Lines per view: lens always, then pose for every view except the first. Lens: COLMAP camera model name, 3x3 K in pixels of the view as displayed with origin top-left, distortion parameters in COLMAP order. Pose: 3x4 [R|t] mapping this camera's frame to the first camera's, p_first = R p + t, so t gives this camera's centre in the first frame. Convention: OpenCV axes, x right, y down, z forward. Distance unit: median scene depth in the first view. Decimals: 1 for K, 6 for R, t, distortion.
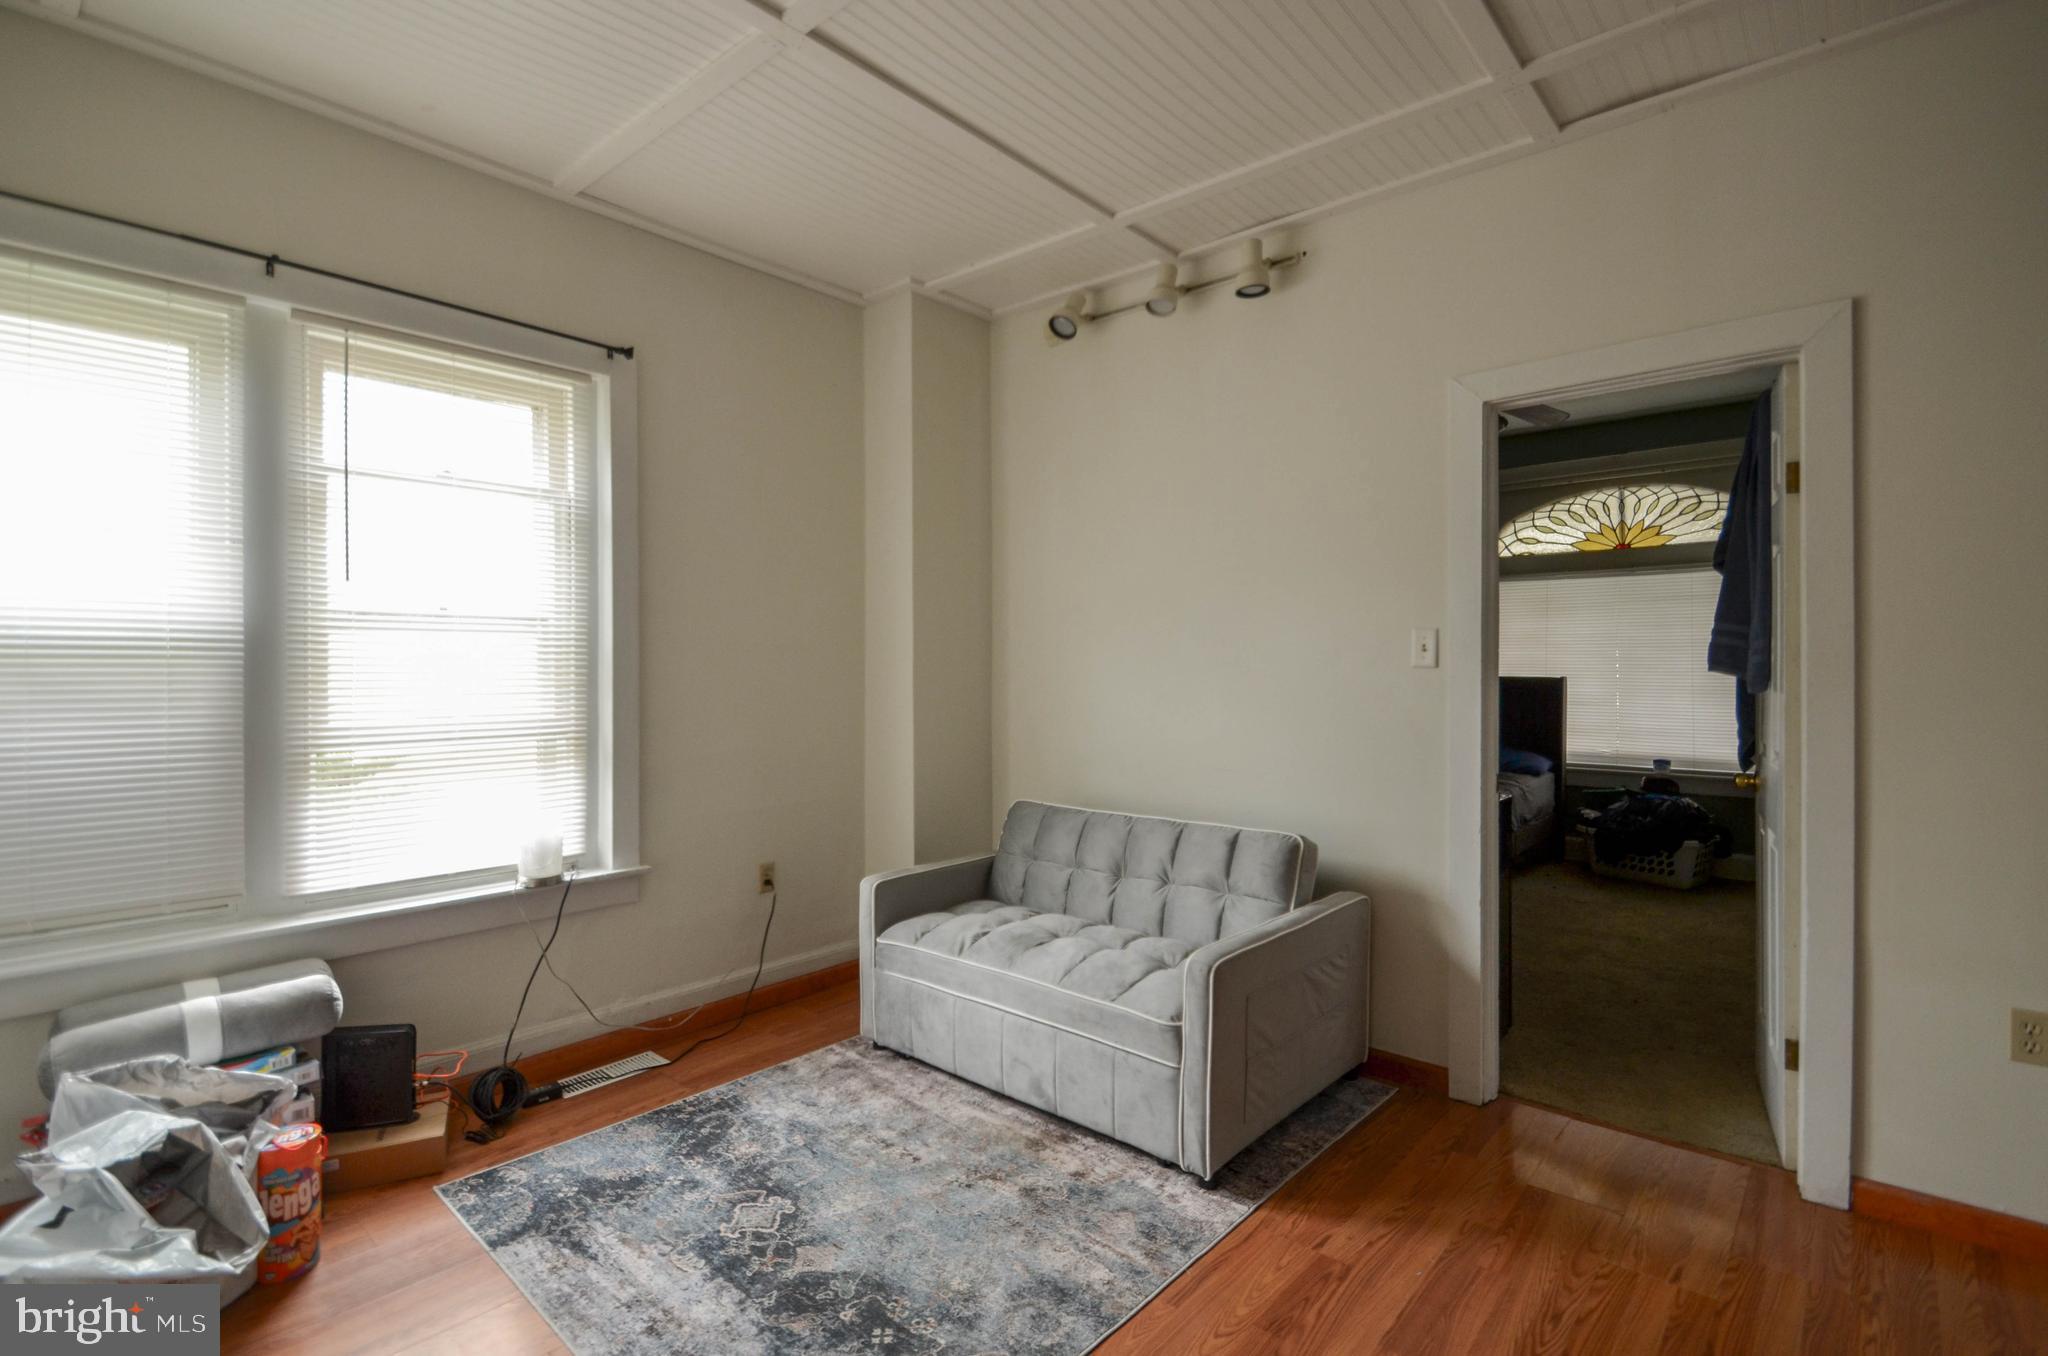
lens RADIAL K [[947.3, 0, 1025.9], [0, 947.3, 667.2], [0, 0, 1]] dist [-0.000744, -0.000631]
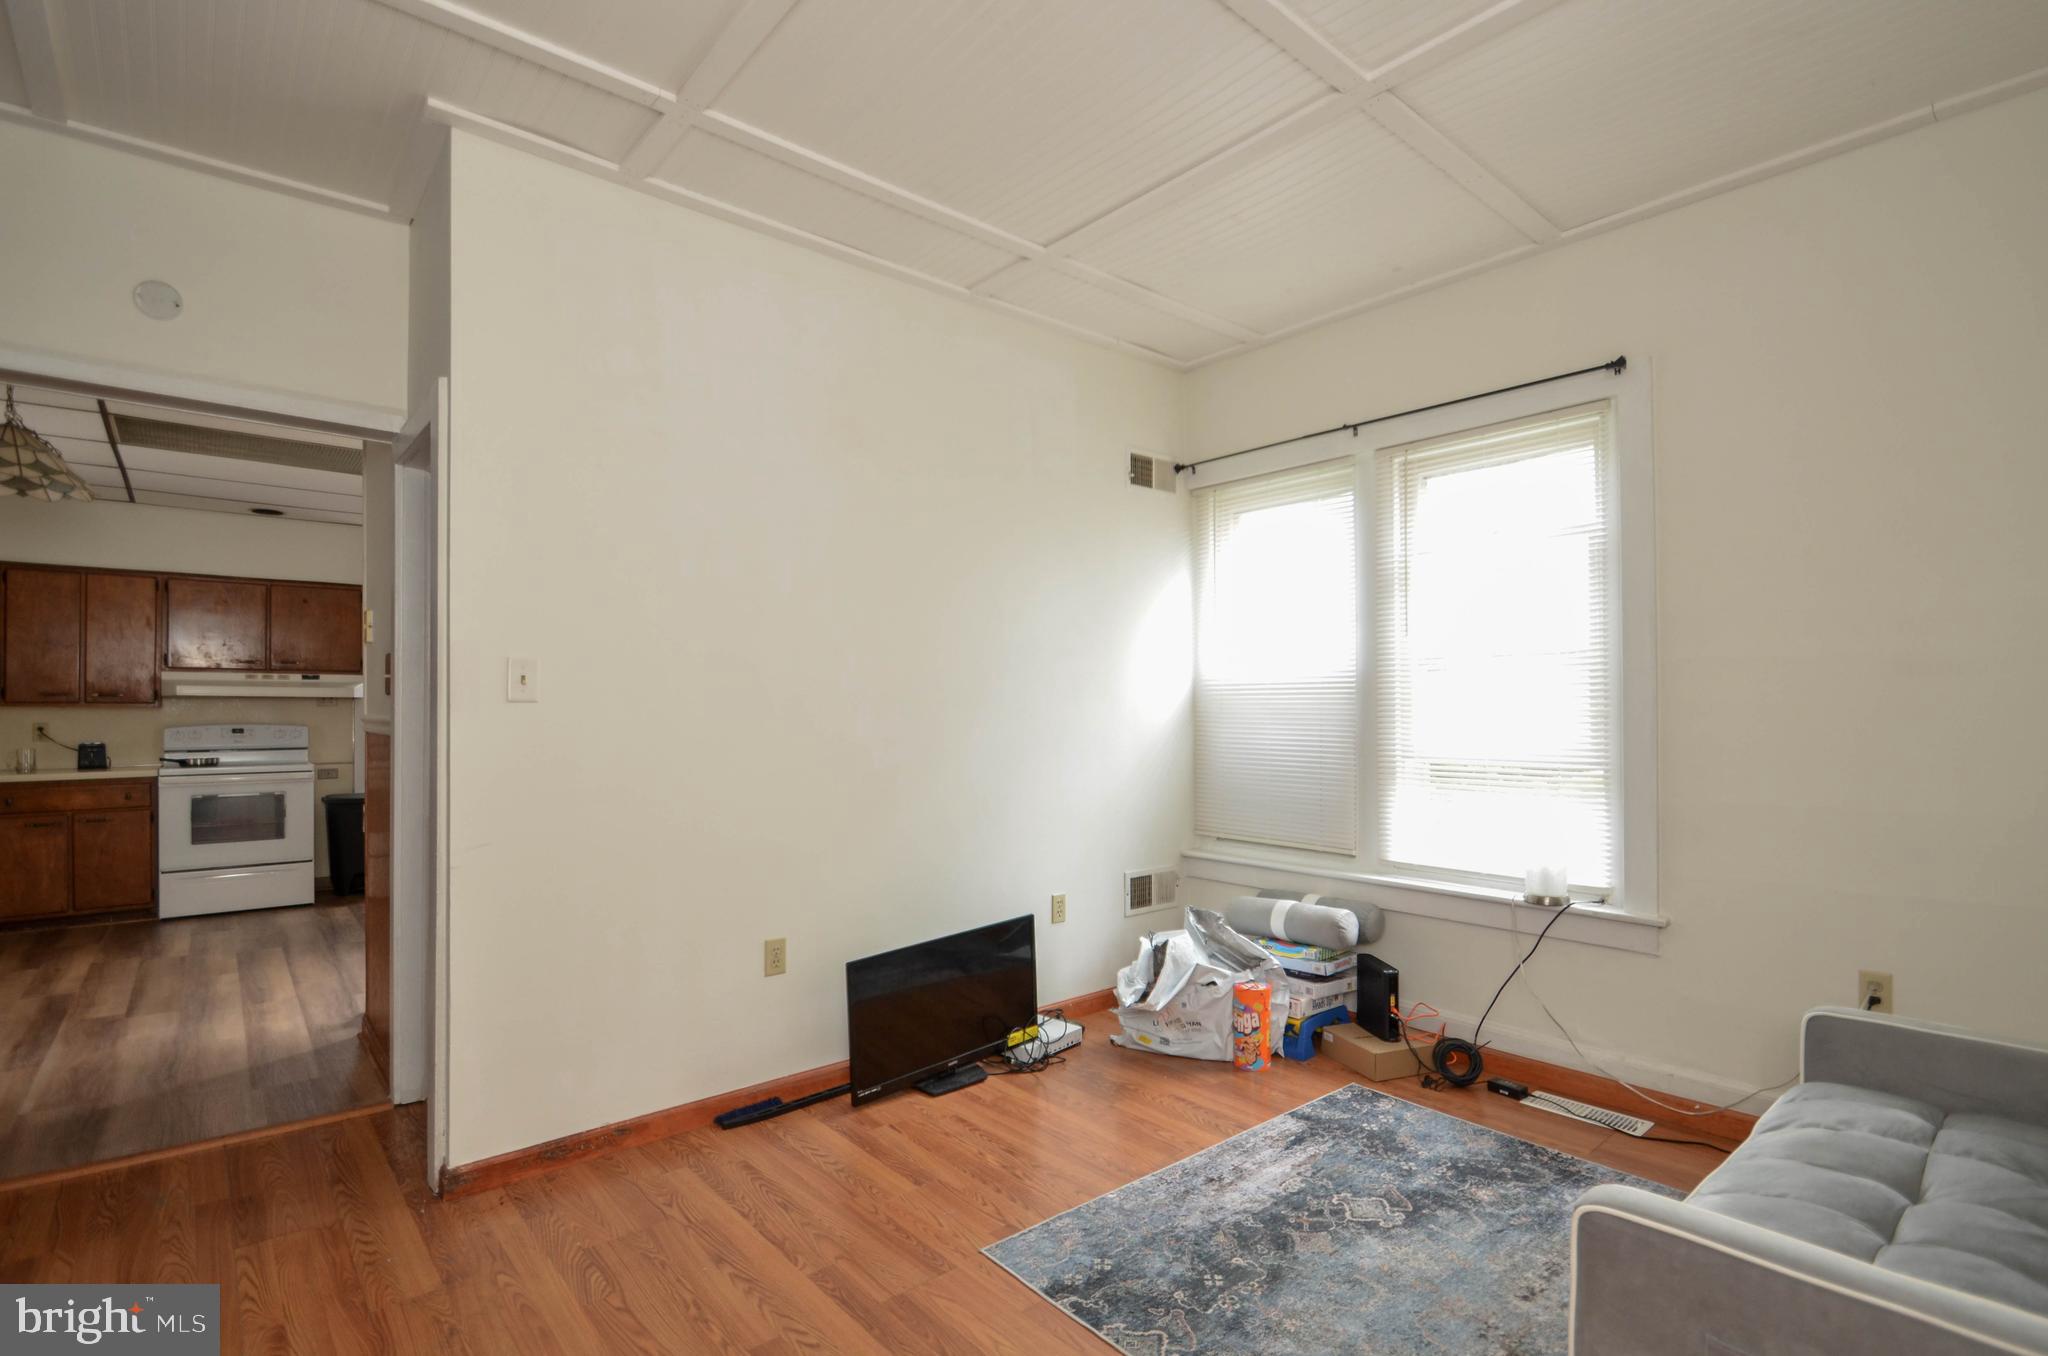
lens RADIAL K [[953.0, 0, 1028.3], [0, 953.0, 695.8], [0, 0, 1]] dist [-0.000985, -0.000195]
pose [[-0.124644, -0.008903, -0.992162, 0.573457], [0.000276, 0.999959, -0.009007, 0.006827], [0.992201, -0.001396, -0.124637, 0.517300]]
